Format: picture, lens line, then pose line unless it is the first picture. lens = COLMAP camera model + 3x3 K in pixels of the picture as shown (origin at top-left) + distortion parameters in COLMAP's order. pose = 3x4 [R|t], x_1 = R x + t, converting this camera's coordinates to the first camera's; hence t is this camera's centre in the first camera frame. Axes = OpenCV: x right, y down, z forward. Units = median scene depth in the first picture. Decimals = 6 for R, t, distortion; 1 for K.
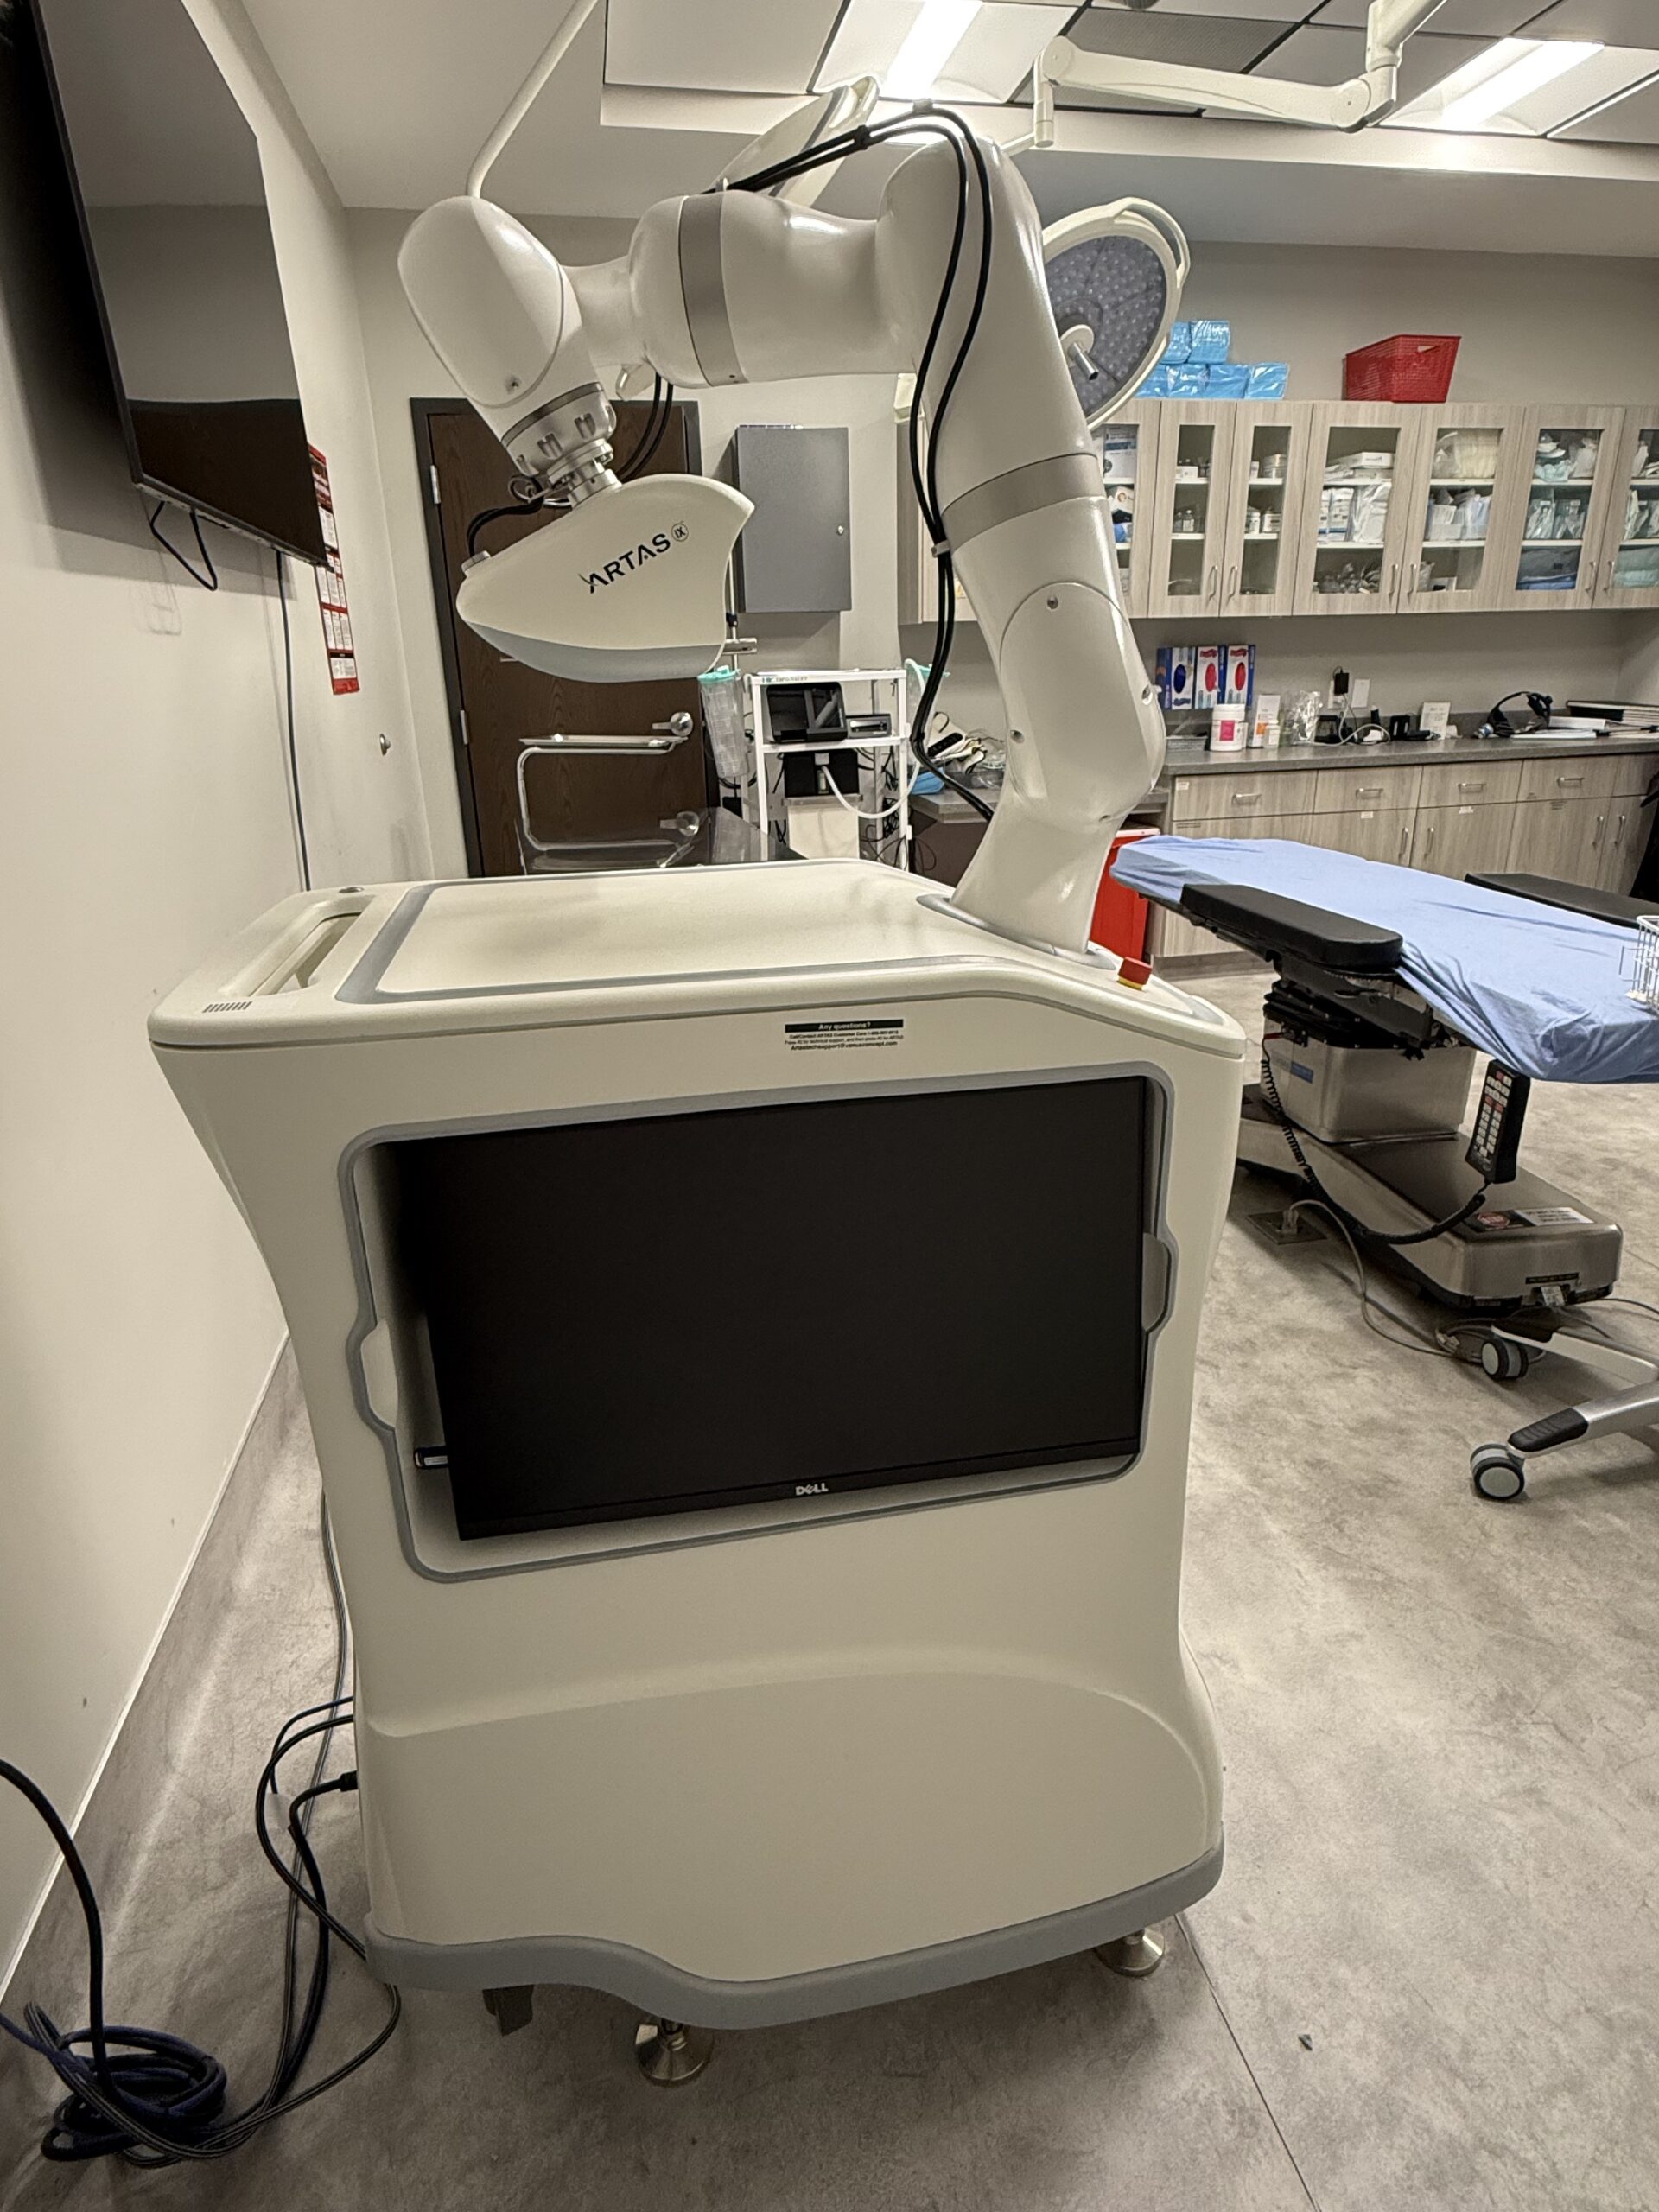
lens RADIAL K [[1224.8, 0, 829.5], [0, 1224.8, 1106.6], [0, 0, 1]] dist [0.004061, -0.001475]
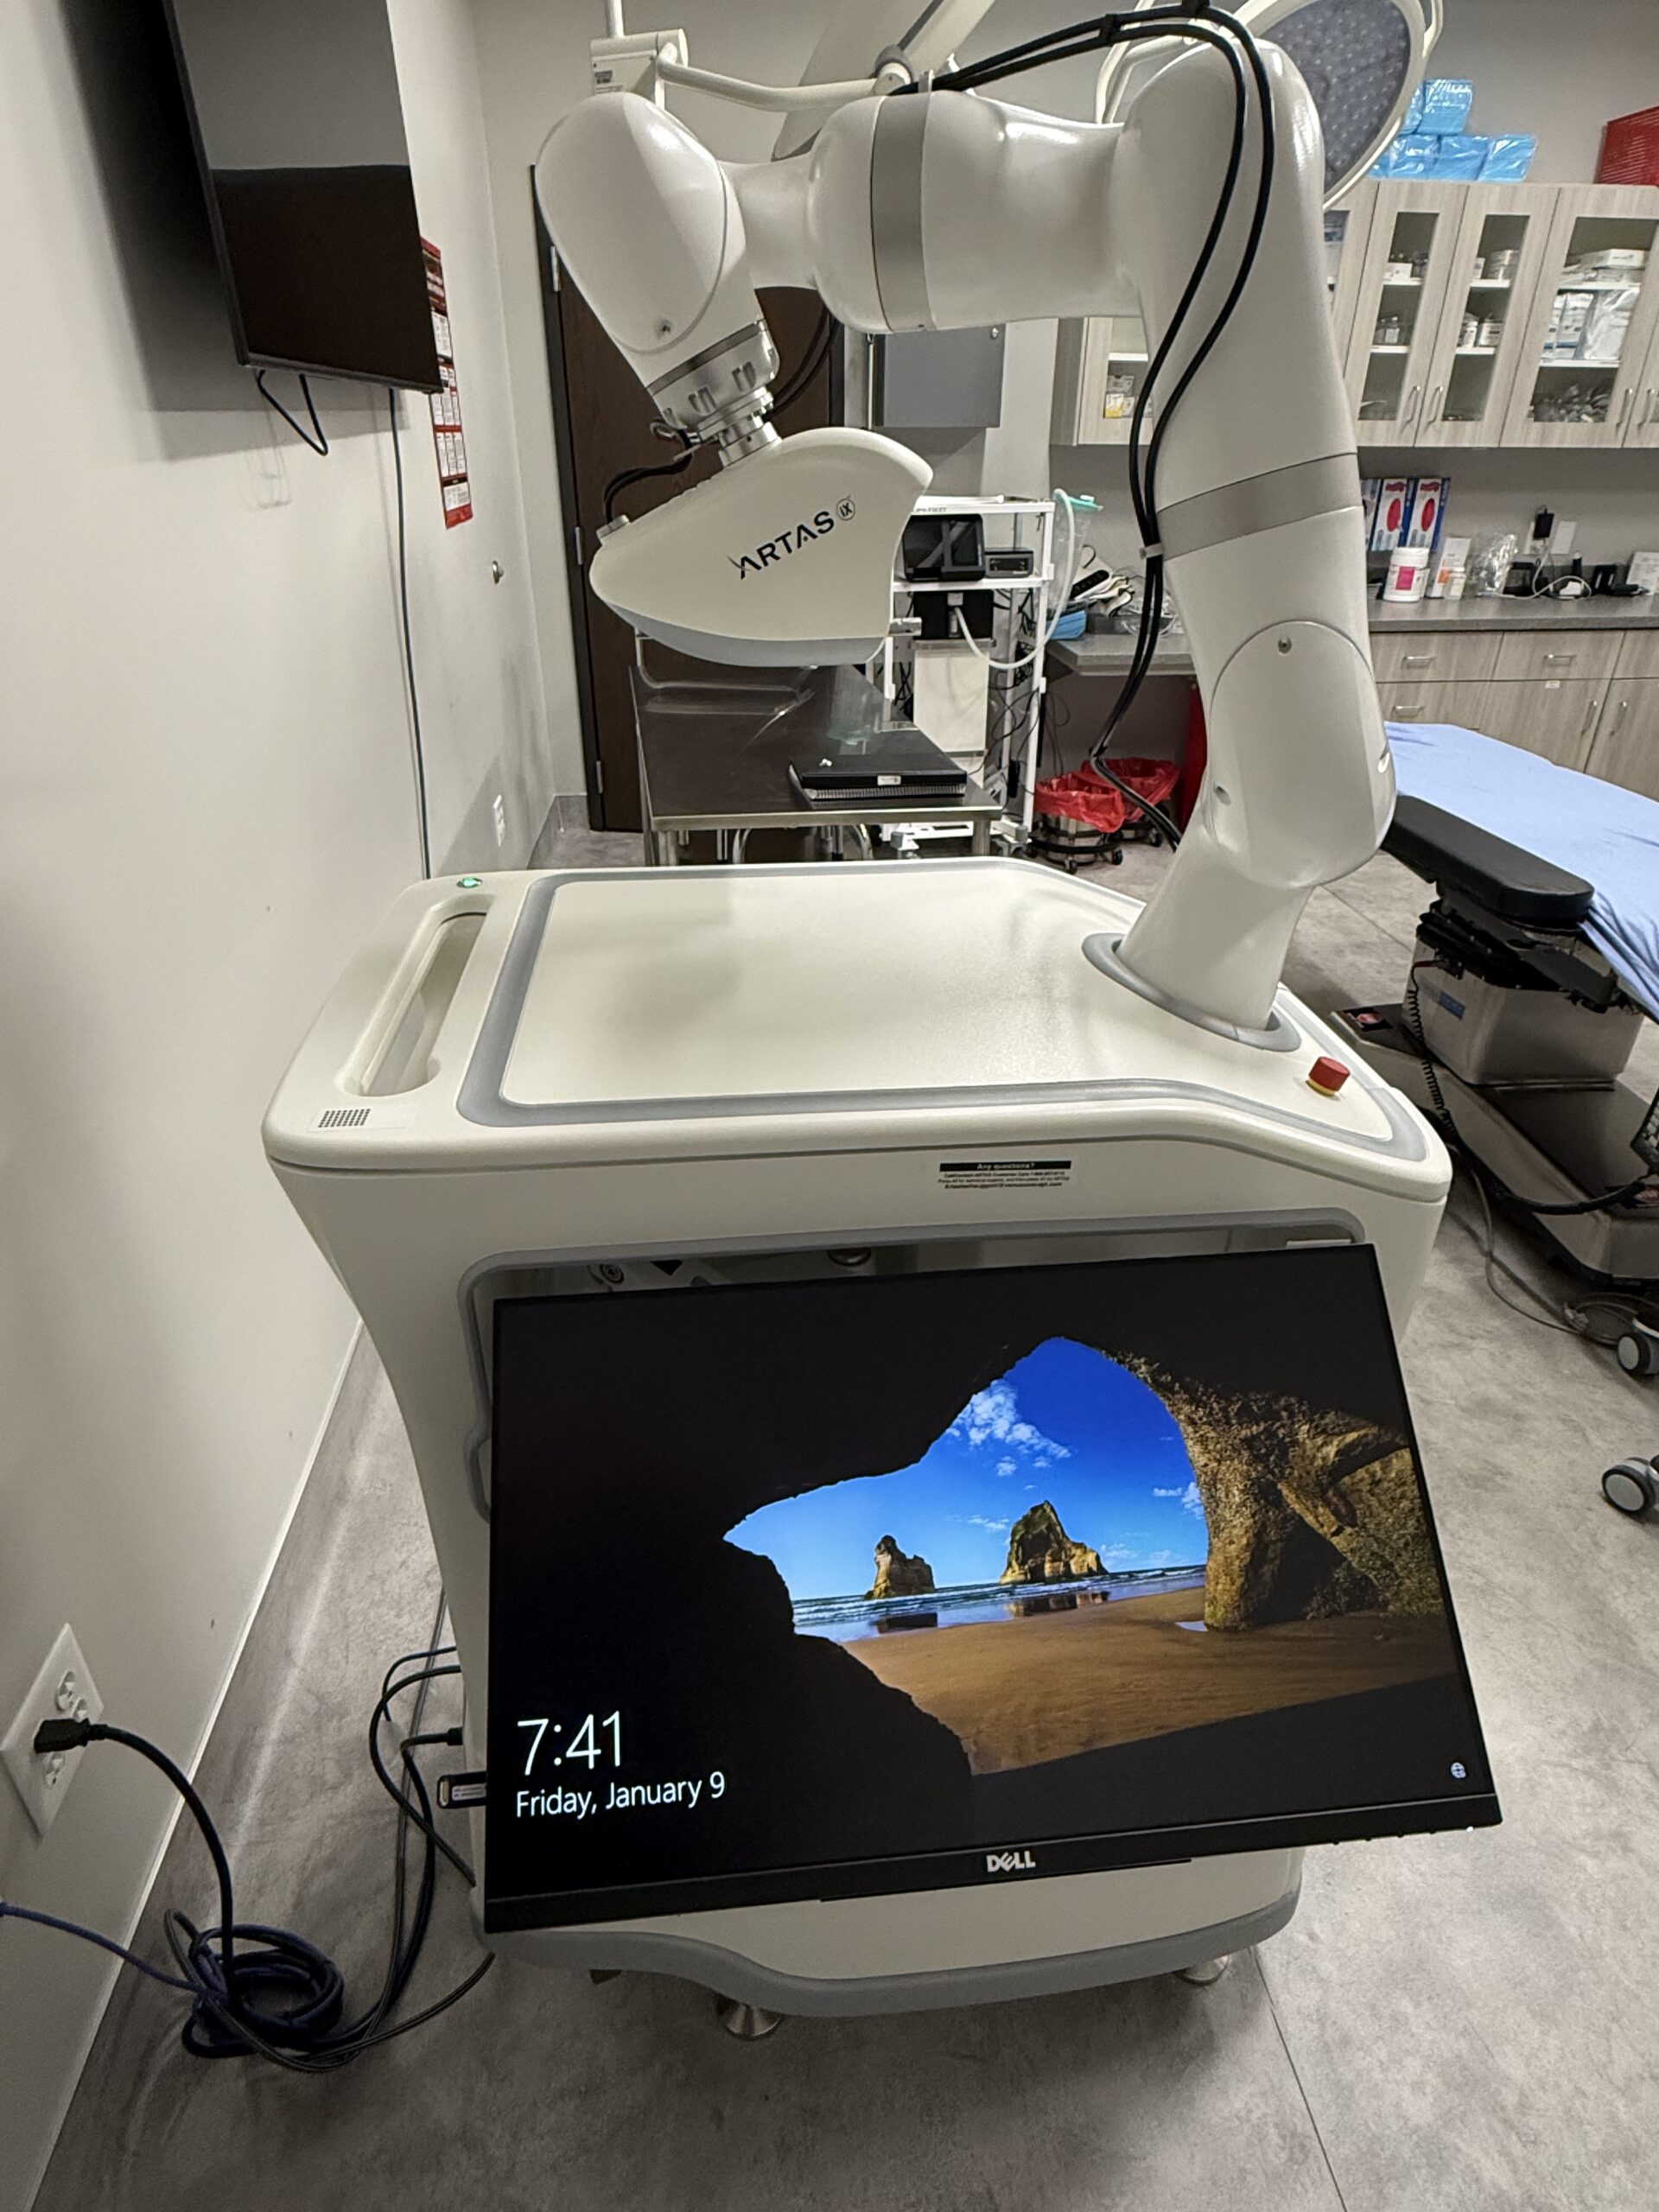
lens RADIAL K [[1224.8, 0, 829.0], [0, 1224.8, 1105.7], [0, 0, 1]] dist [0.004061, -0.001475]
pose [[0.995122, 0.069857, -0.069659, -0.030742], [-0.058542, 0.986492, 0.152994, -0.128016], [0.079406, -0.148169, 0.985769, 0.056758]]
